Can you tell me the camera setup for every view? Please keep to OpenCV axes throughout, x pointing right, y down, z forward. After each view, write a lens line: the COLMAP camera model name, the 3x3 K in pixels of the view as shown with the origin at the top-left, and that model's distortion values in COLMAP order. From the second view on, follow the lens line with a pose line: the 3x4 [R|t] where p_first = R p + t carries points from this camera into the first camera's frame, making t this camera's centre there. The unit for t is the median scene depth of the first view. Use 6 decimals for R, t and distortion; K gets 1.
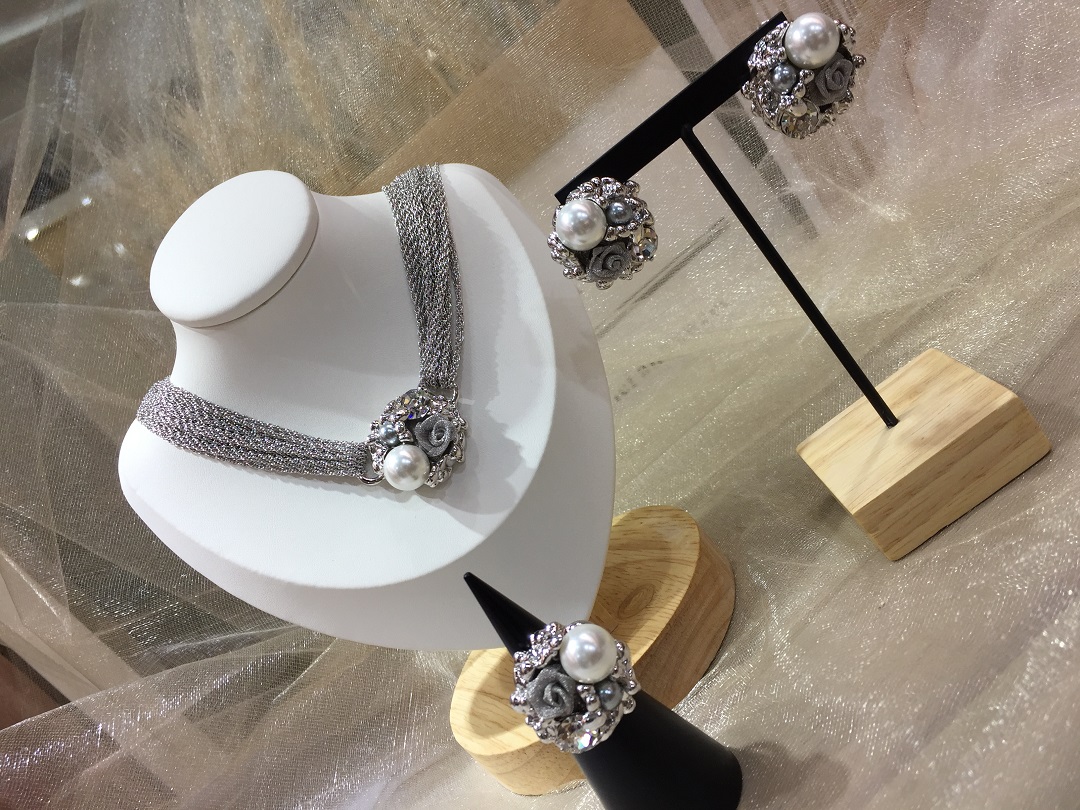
lens RADIAL K [[972.6, 0, 540.0], [0, 972.6, 405.0], [0, 0, 1]] dist [0.044183, 0.009142]
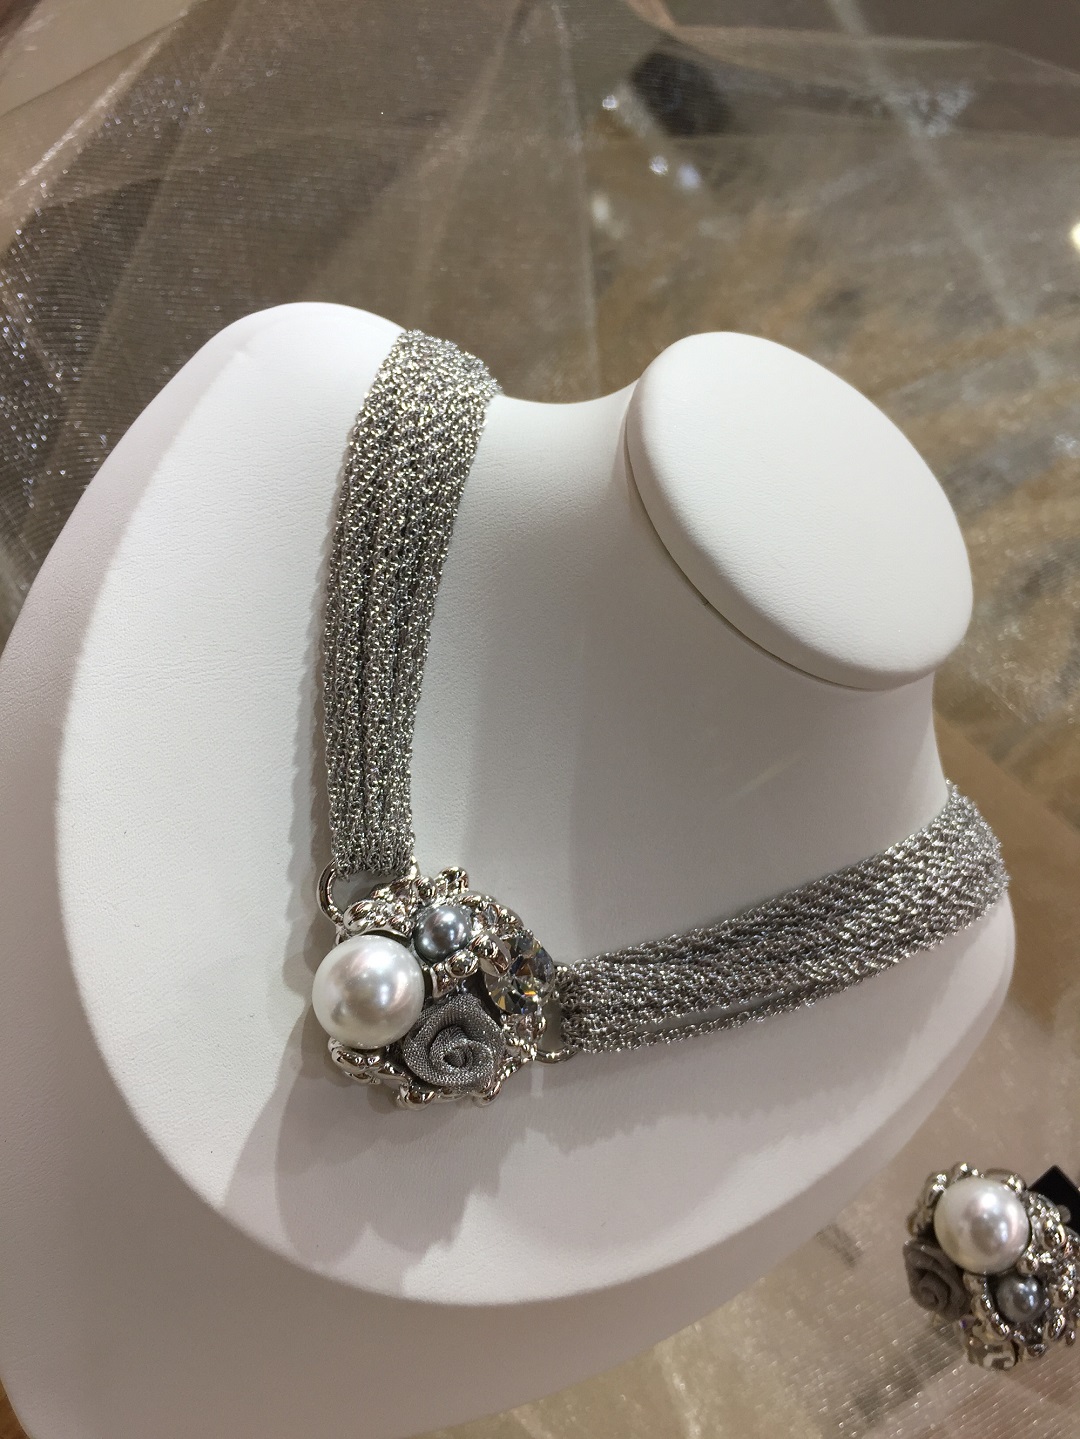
lens RADIAL K [[1295.8, 0, 540.0], [0, 1295.8, 719.5], [0, 0, 1]] dist [0.044183, 0.009142]
pose [[0.127972, 0.991005, -0.039151, -0.212425], [-0.989994, 0.125275, -0.064949, 0.012968], [-0.059460, 0.047071, 0.997120, 0.421739]]
